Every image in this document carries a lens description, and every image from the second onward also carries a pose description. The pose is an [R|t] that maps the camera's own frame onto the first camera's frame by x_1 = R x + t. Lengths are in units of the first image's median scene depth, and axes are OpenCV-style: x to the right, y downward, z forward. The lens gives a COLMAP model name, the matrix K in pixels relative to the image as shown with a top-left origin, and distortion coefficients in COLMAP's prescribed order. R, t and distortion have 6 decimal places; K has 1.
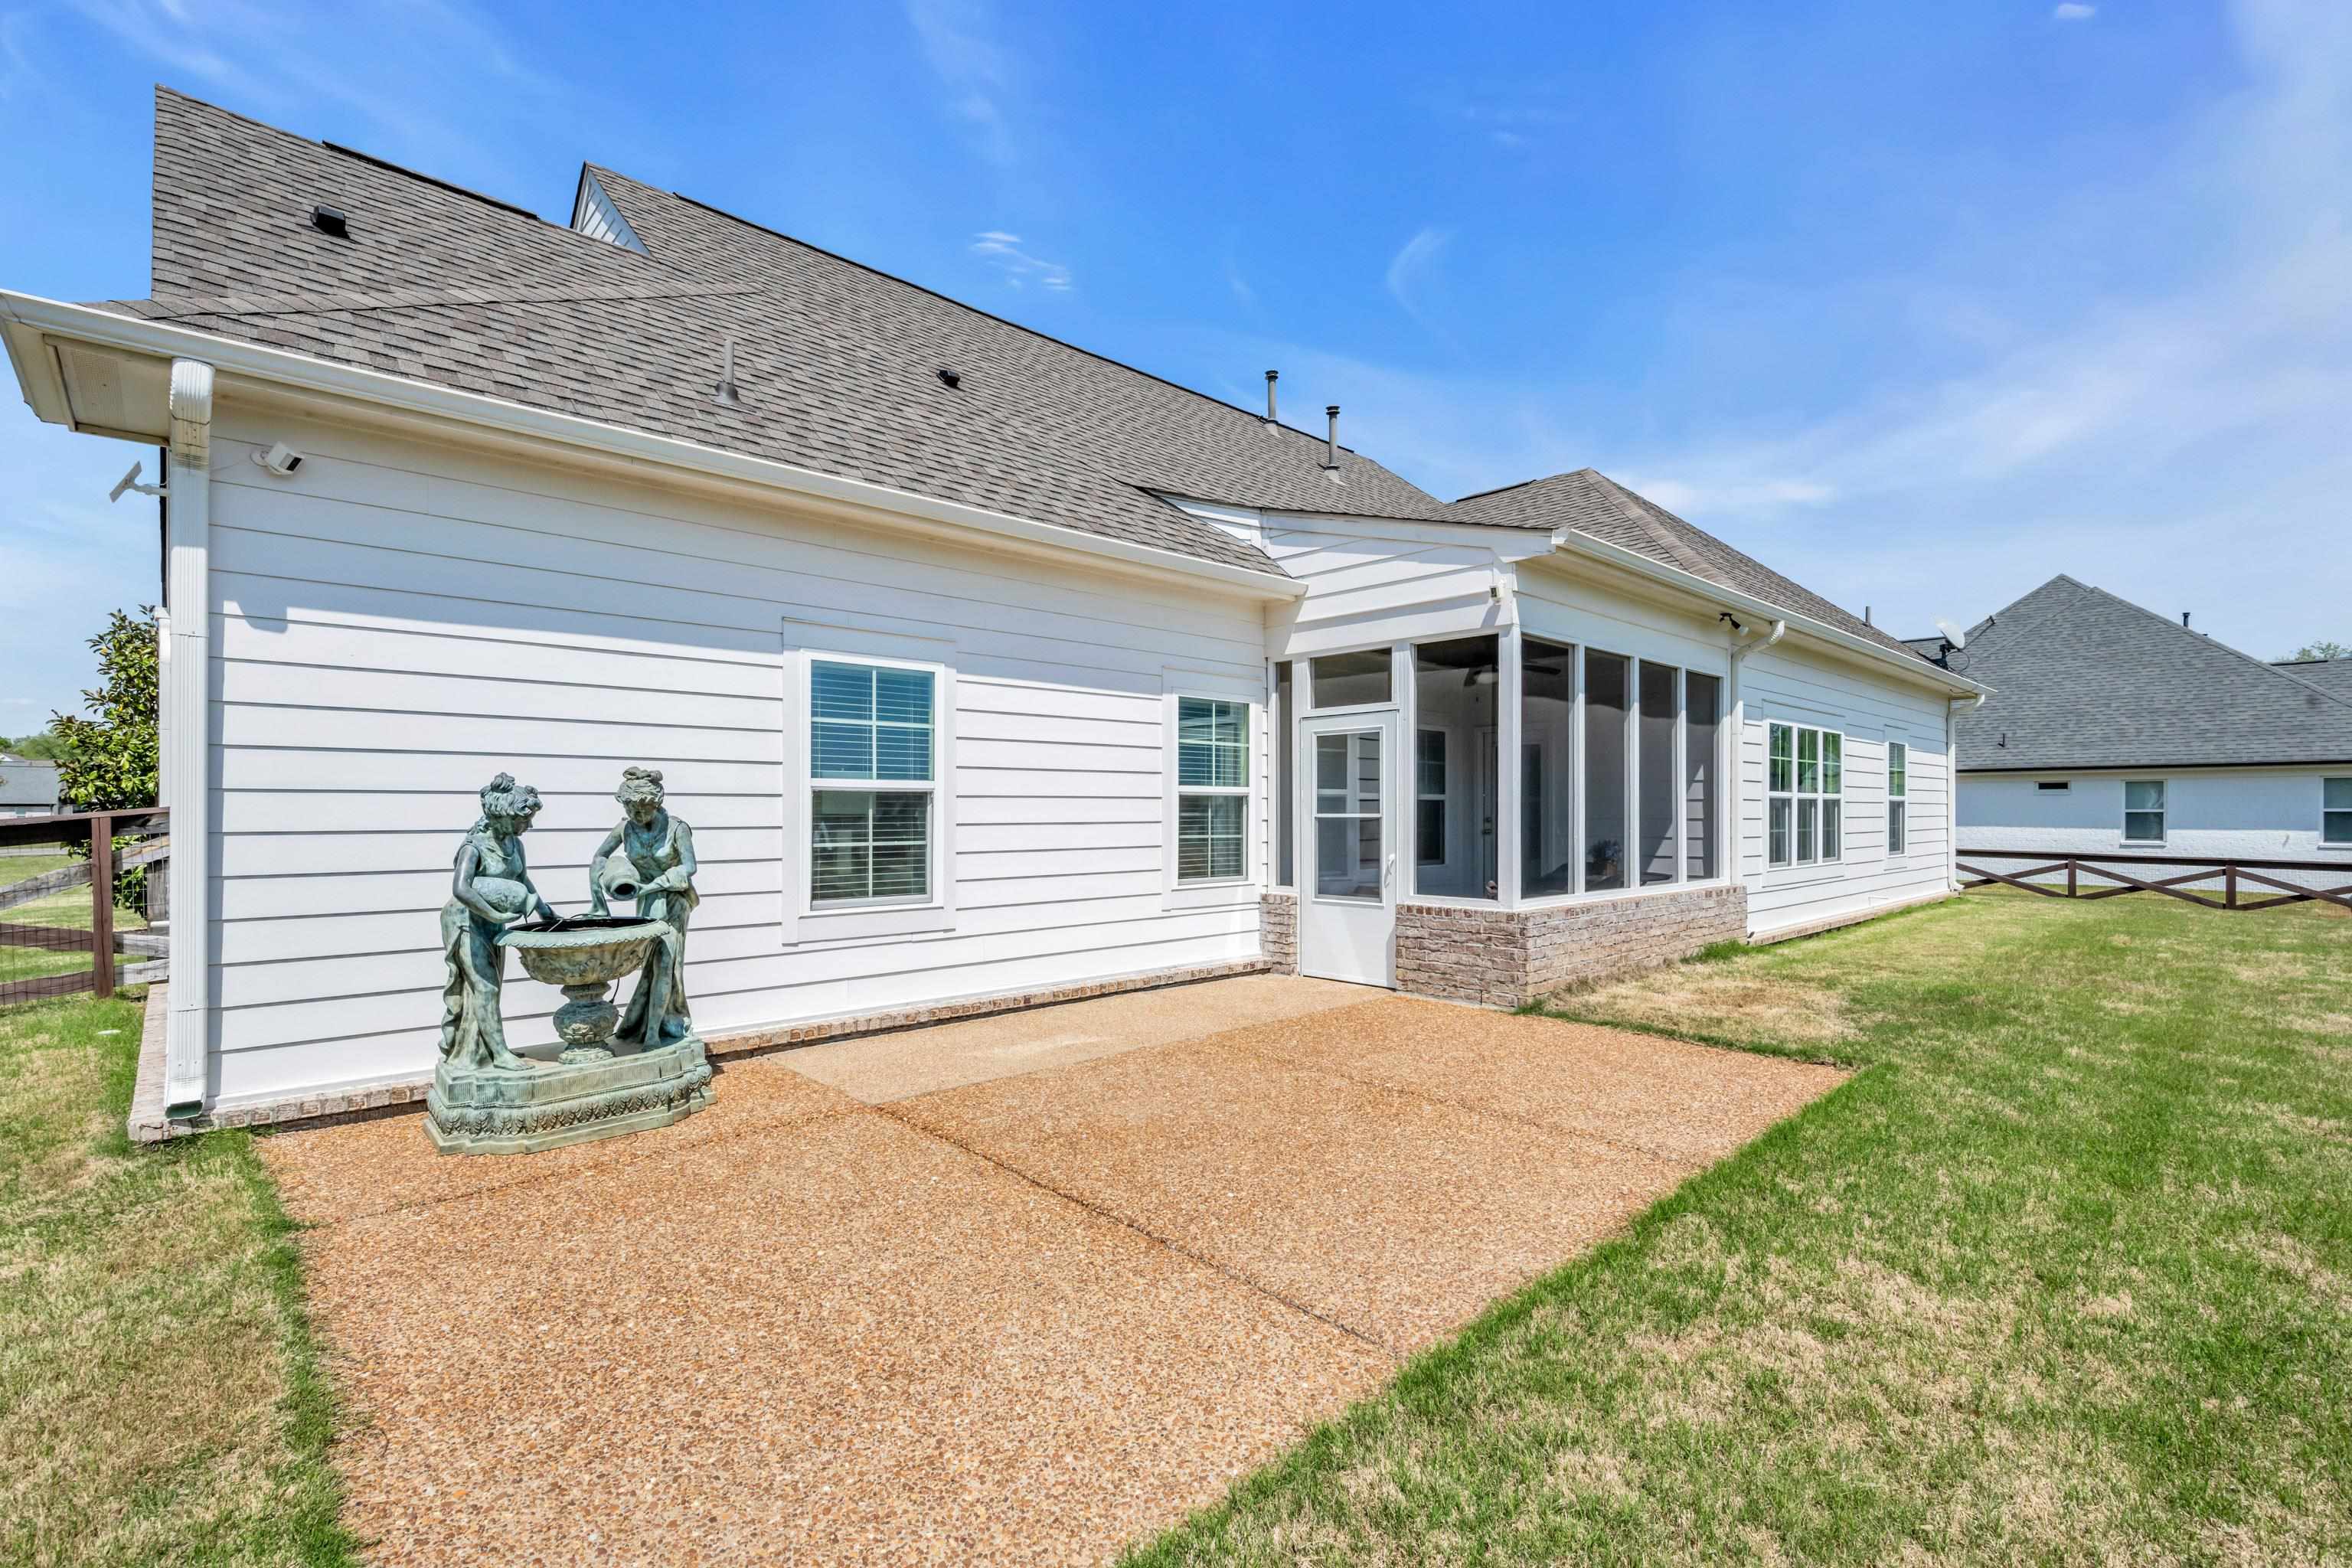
lens RADIAL K [[1052.4, 0, 1169.7], [0, 1052.4, 776.6], [0, 0, 1]] dist [0.000990, -0.000569]
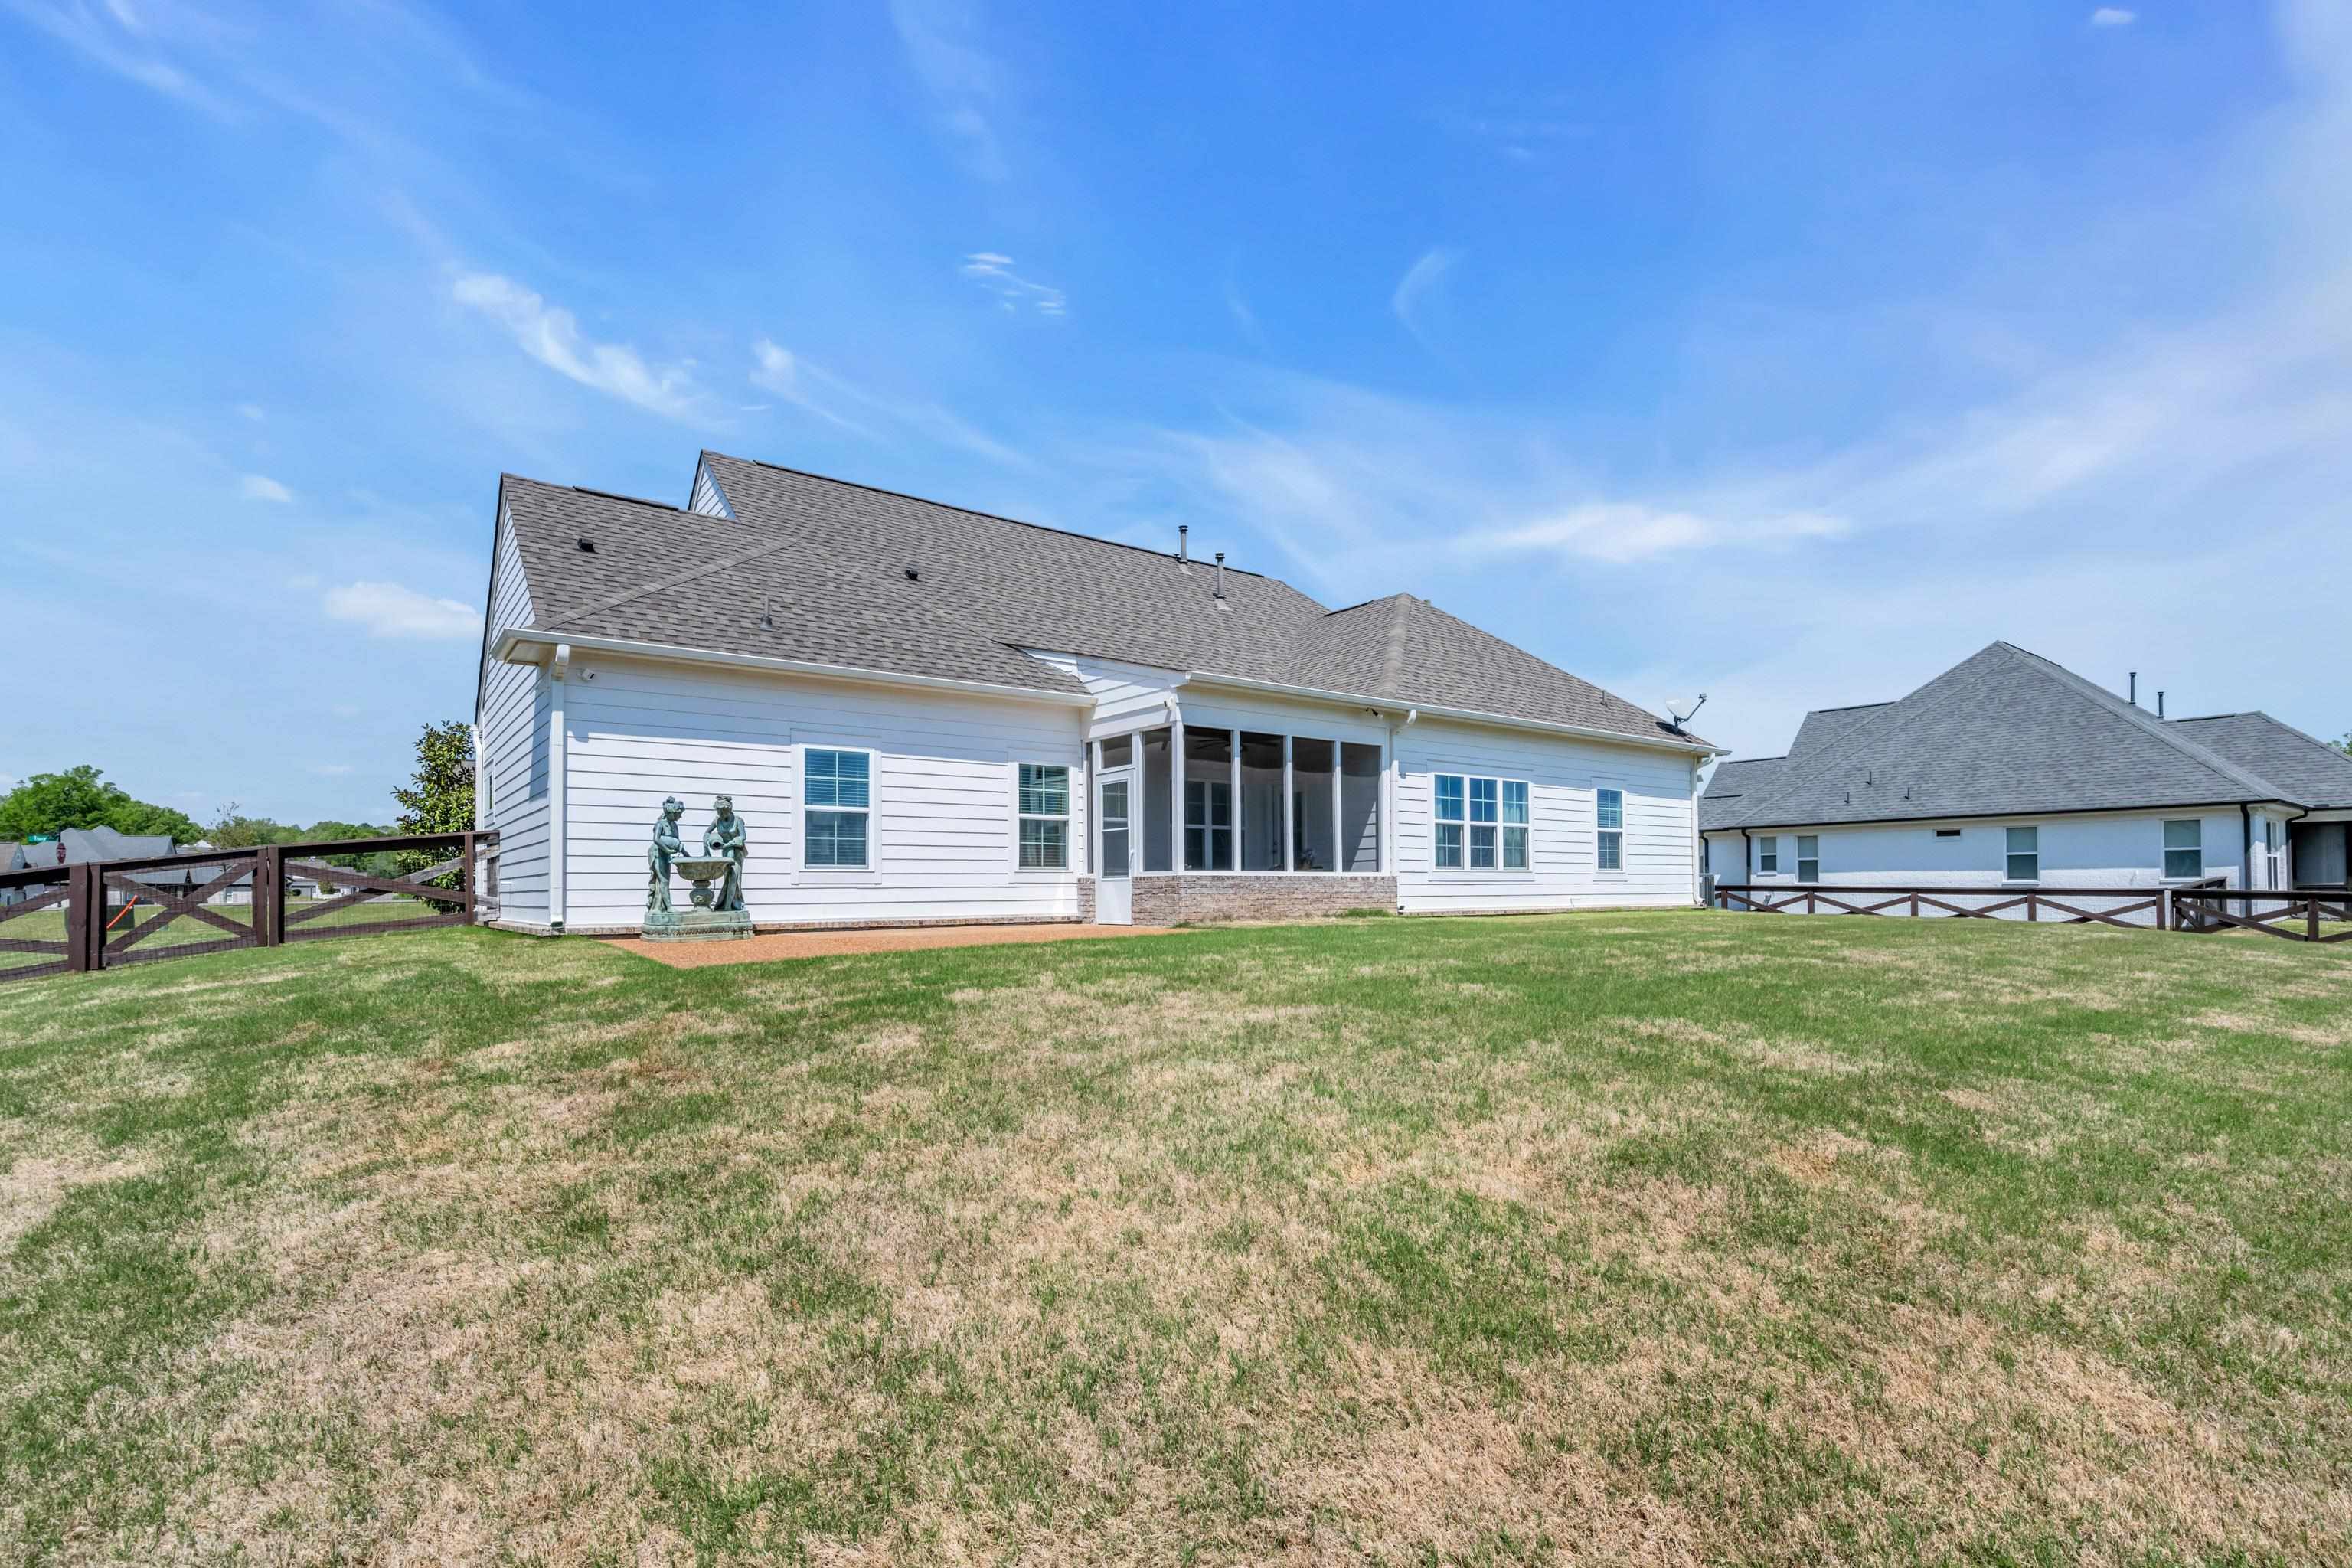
lens RADIAL K [[1052.4, 0, 1151.0], [0, 1052.4, 830.5], [0, 0, 1]] dist [0.000990, -0.000569]
pose [[0.994286, -0.012261, -0.106045, 0.428971], [0.010074, 0.999726, -0.021134, 0.078959], [0.106275, 0.019945, 0.994137, -0.762549]]
